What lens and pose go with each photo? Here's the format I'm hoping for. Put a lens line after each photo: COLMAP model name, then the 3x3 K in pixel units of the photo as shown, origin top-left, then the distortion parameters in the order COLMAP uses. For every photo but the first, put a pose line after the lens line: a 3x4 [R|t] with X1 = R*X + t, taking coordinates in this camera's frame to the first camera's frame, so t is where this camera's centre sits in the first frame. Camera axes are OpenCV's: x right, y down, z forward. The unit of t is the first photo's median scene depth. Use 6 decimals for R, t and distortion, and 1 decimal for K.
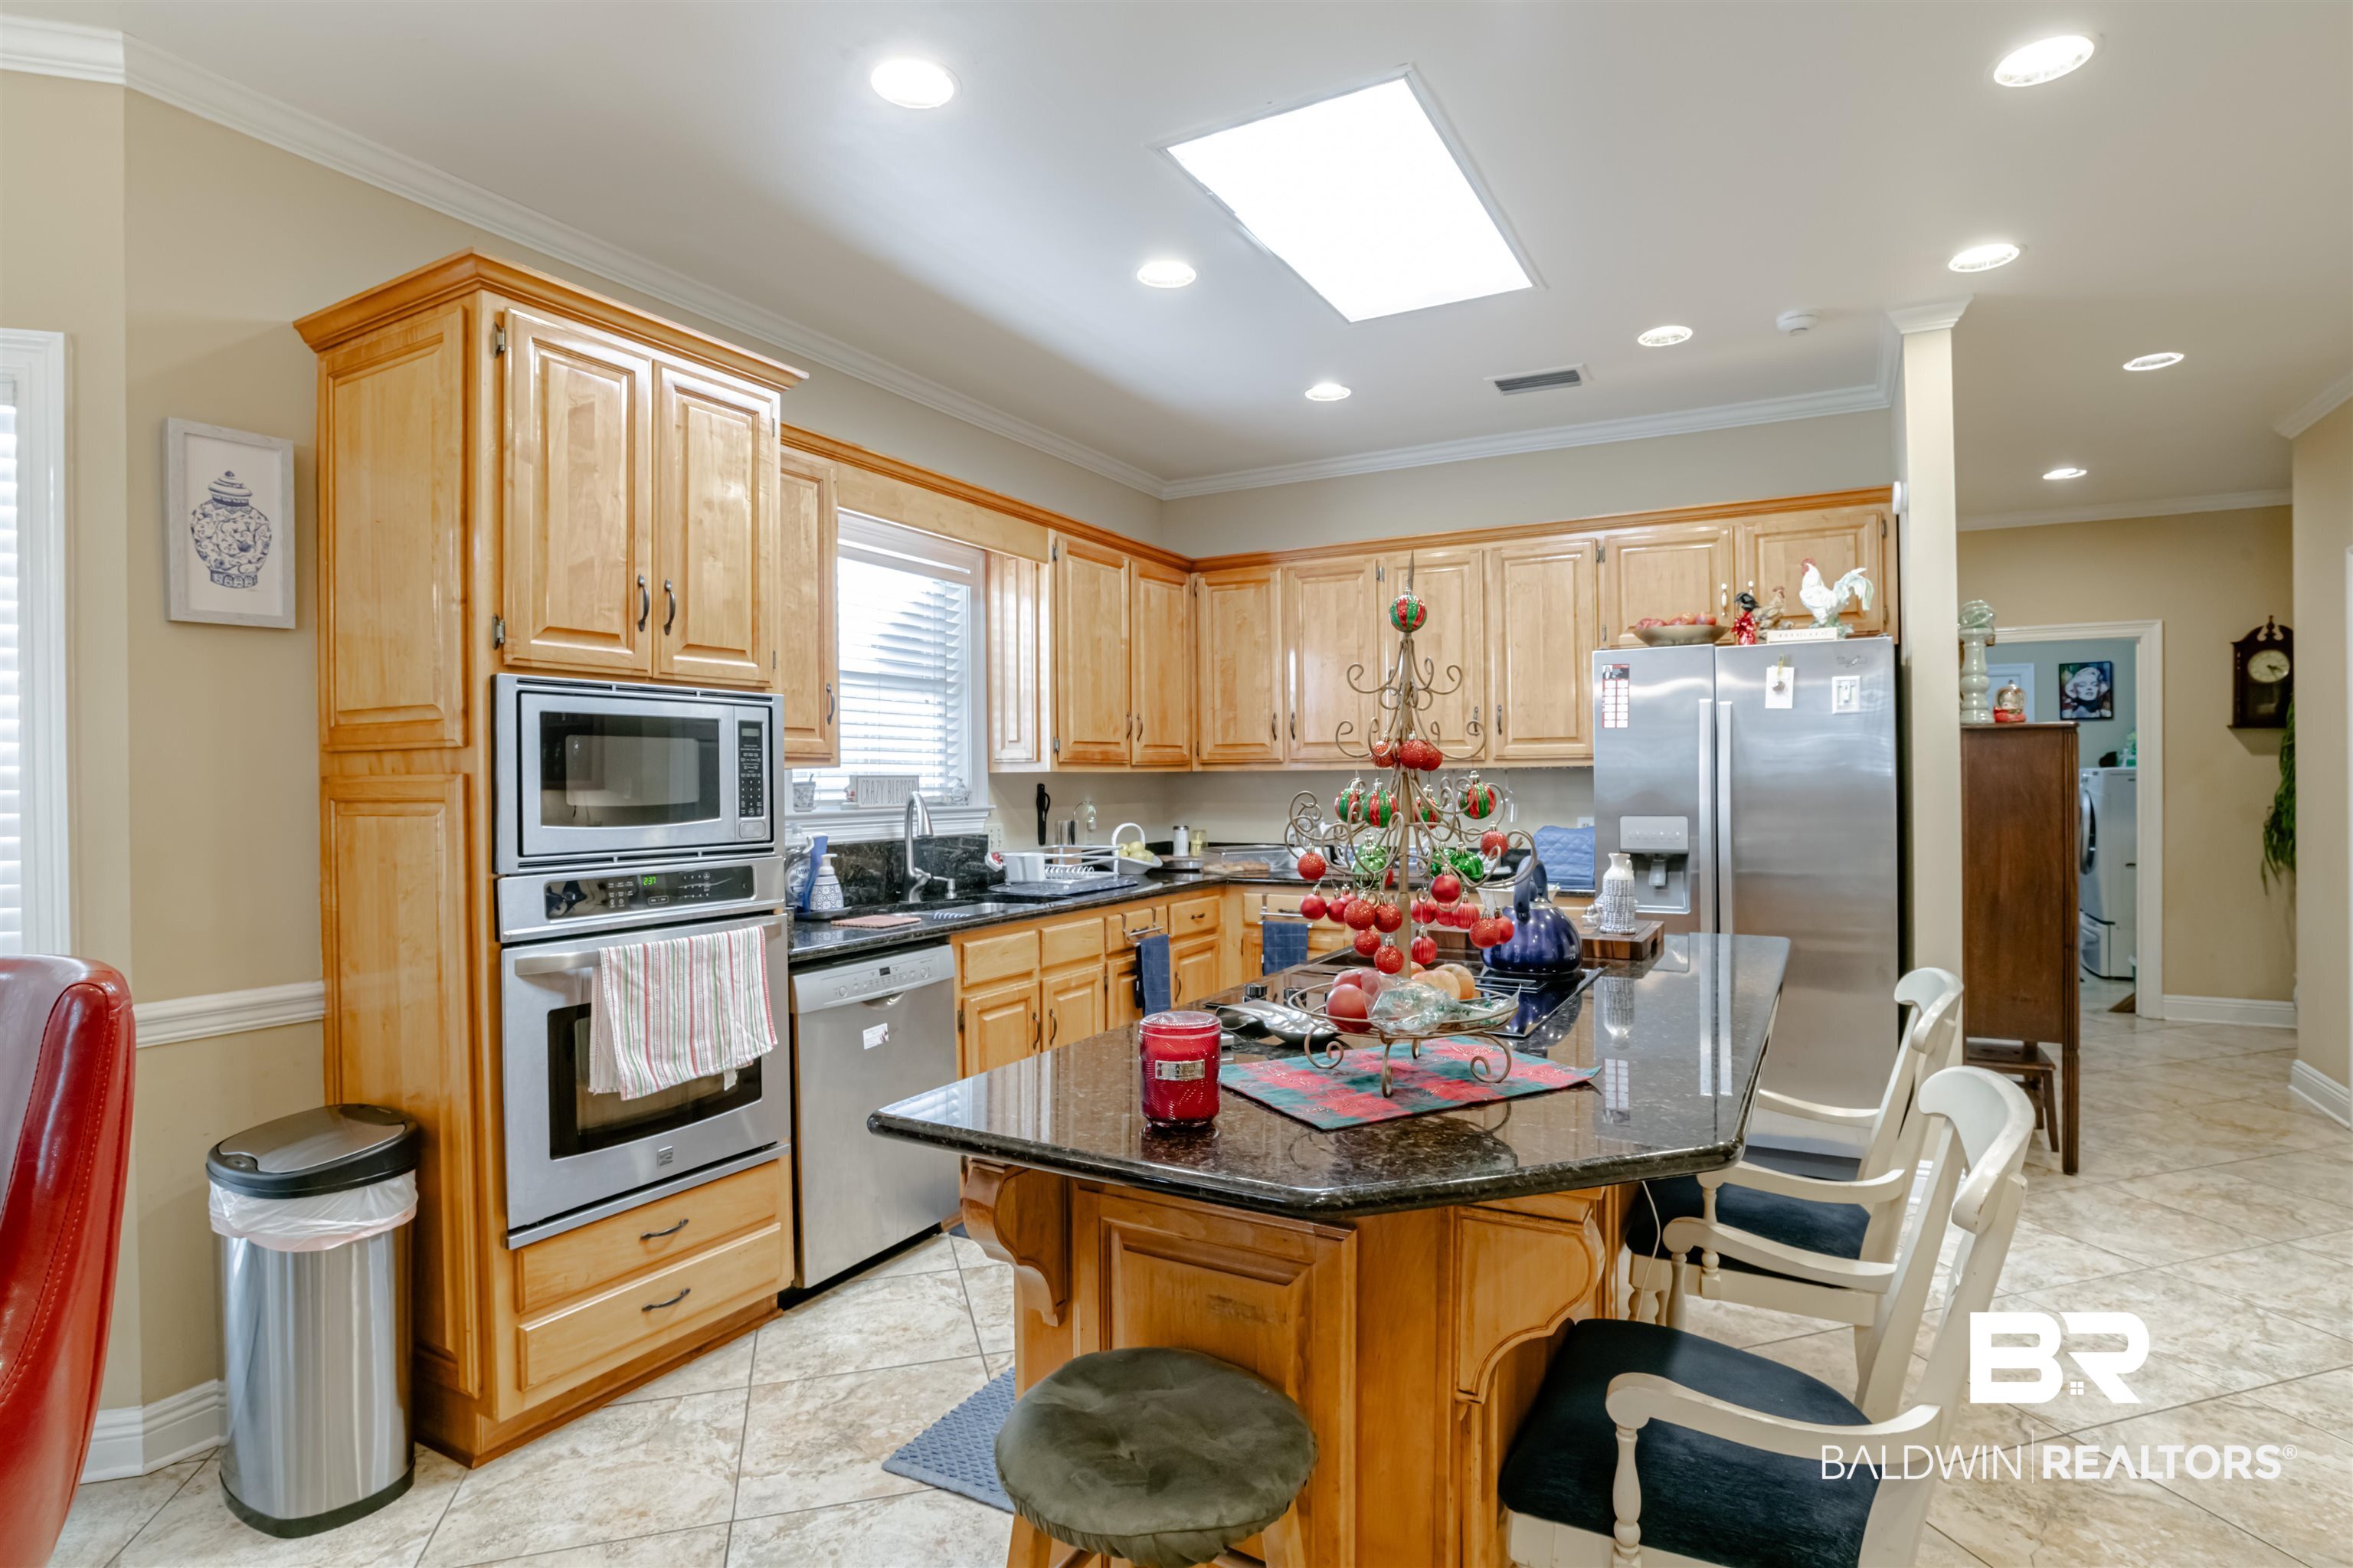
lens RADIAL K [[1172.0, 0, 1181.0], [0, 1172.0, 780.0], [0, 0, 1]] dist [-0.034549, 0.006356]
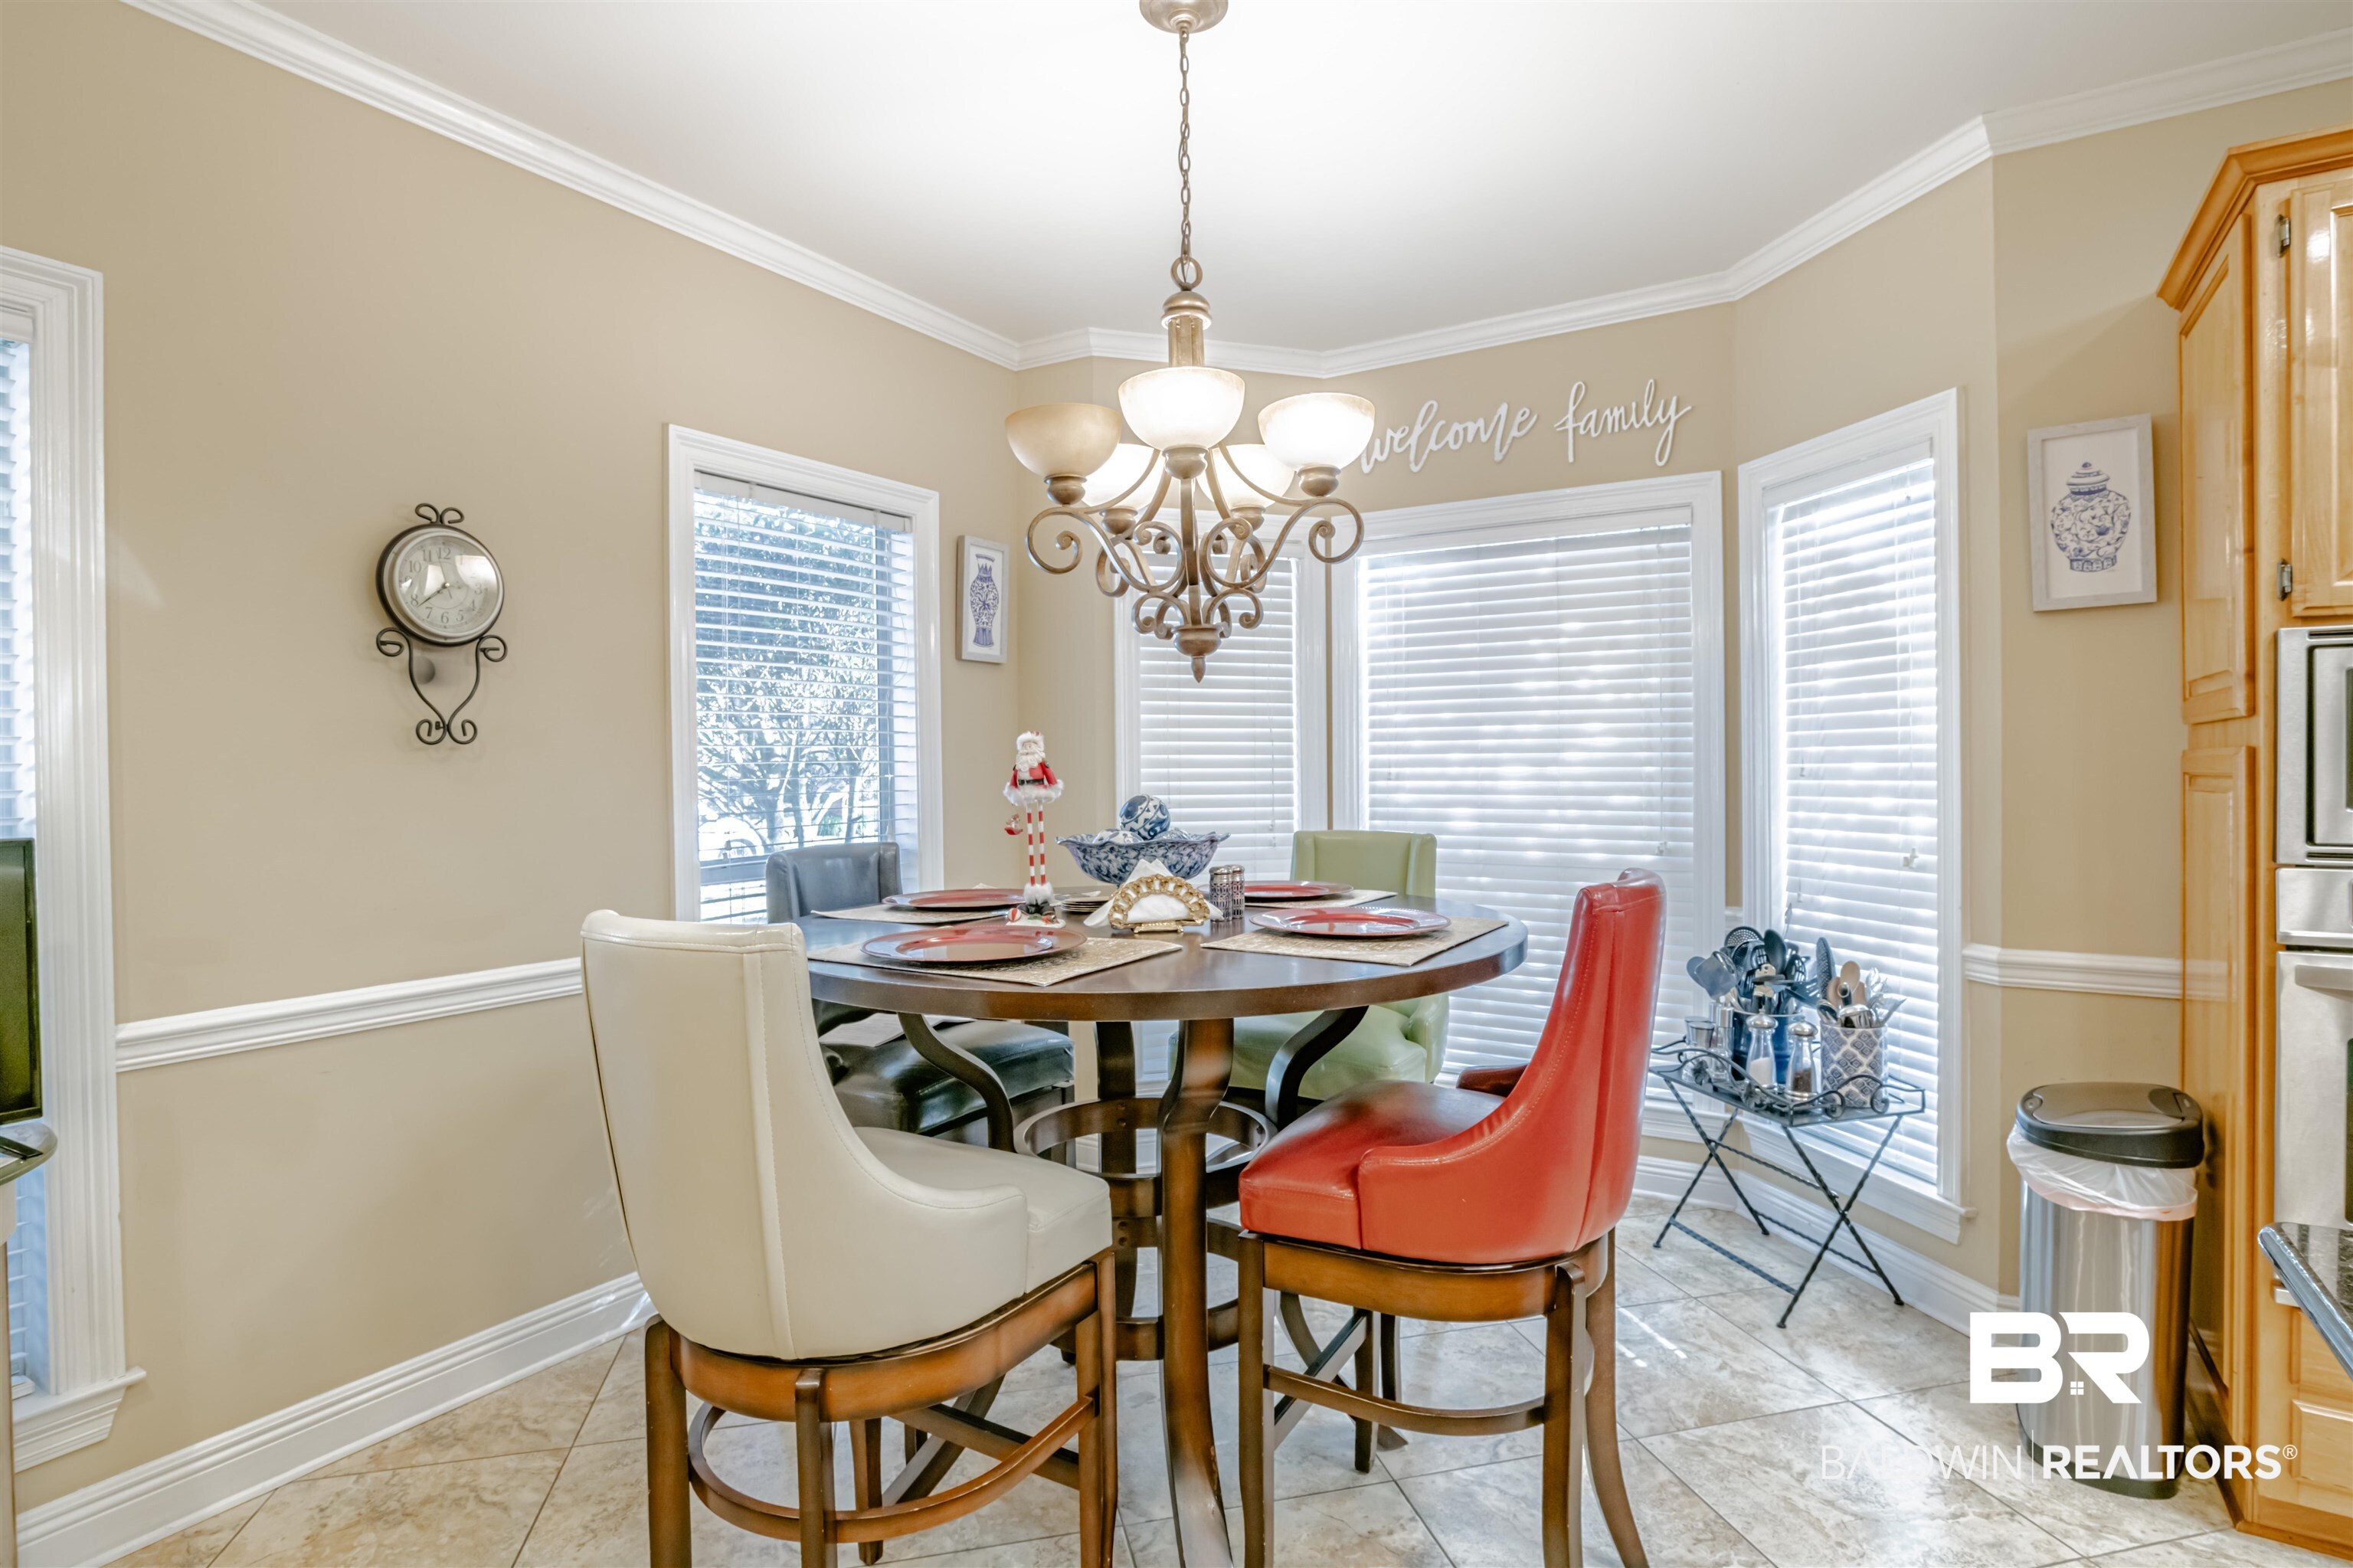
lens RADIAL K [[1172.0, 0, 1183.8], [0, 1172.0, 771.8], [0, 0, 1]] dist [-0.034549, 0.006356]
pose [[-0.063094, 0.012466, -0.997930, 0.248781], [0.007549, 0.999899, 0.012013, -0.002202], [0.997979, -0.006775, -0.063182, 0.201670]]
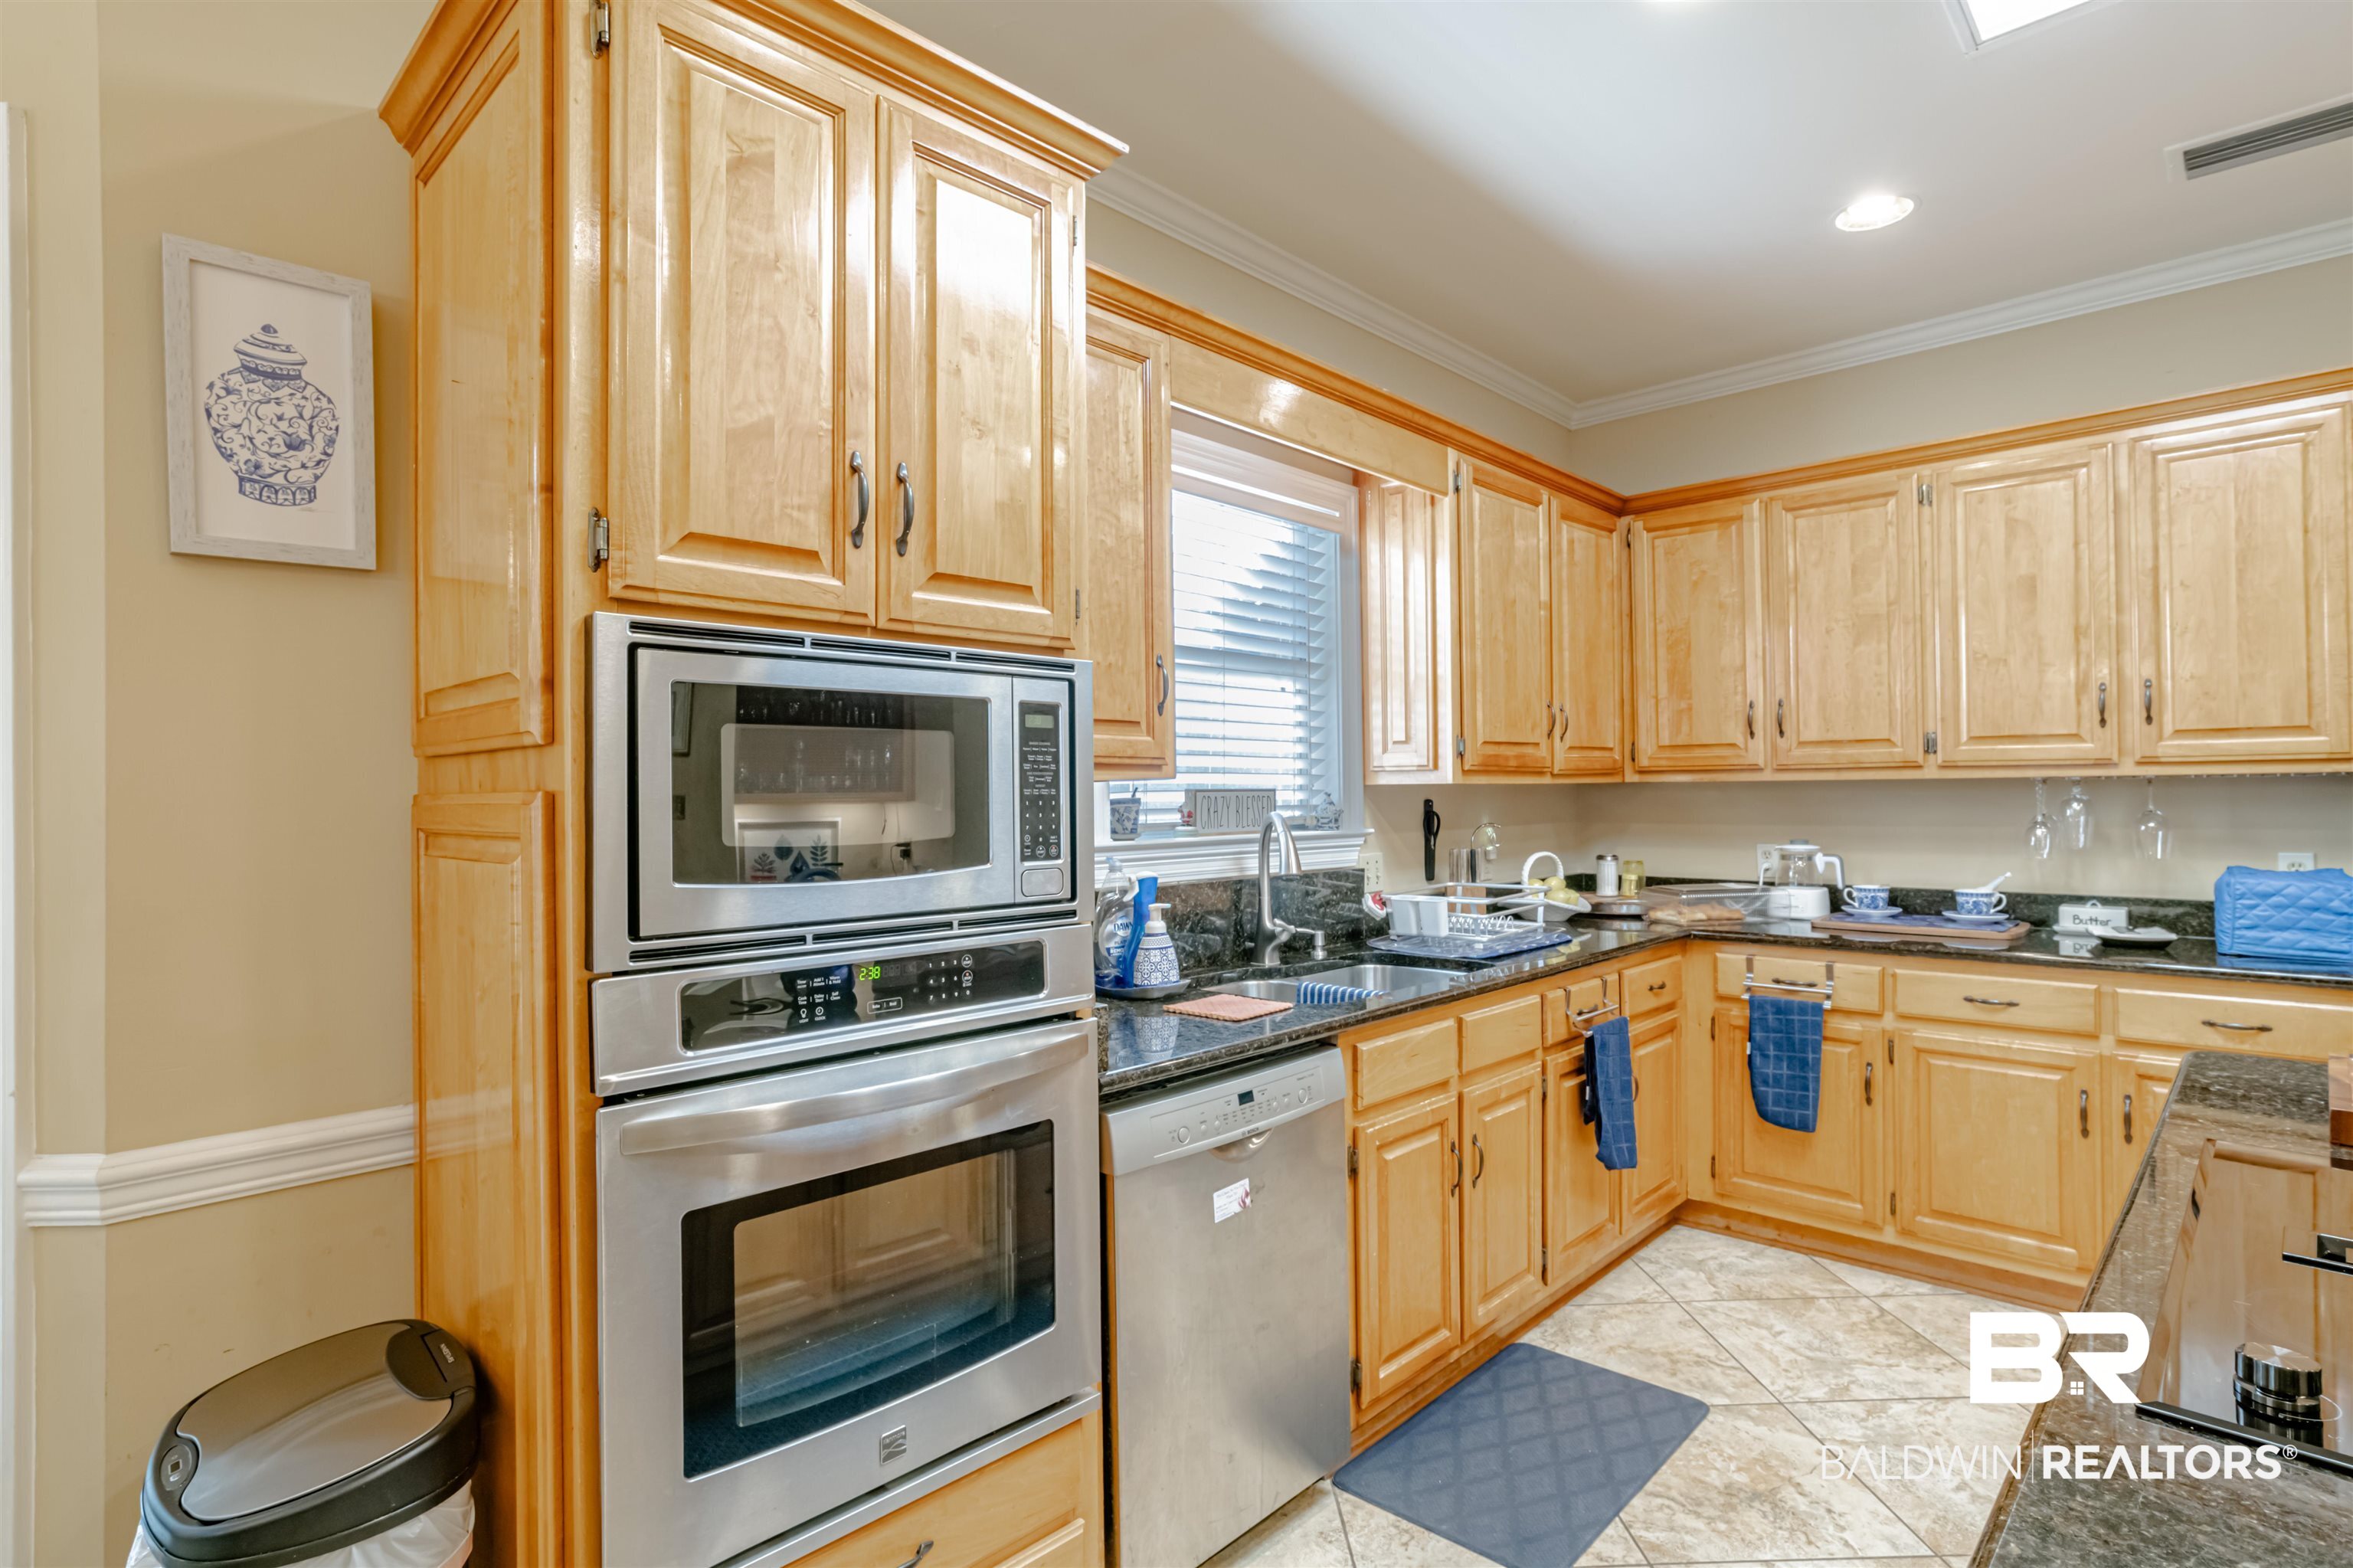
lens RADIAL K [[1143.6, 0, 1187.7], [0, 1143.6, 788.6], [0, 0, 1]] dist [-0.009622, 0.005813]
pose [[0.966227, -0.001358, -0.257689, -0.140934], [0.000963, 0.999998, -0.001657, -0.004631], [0.257691, 0.001353, 0.966226, 0.445419]]
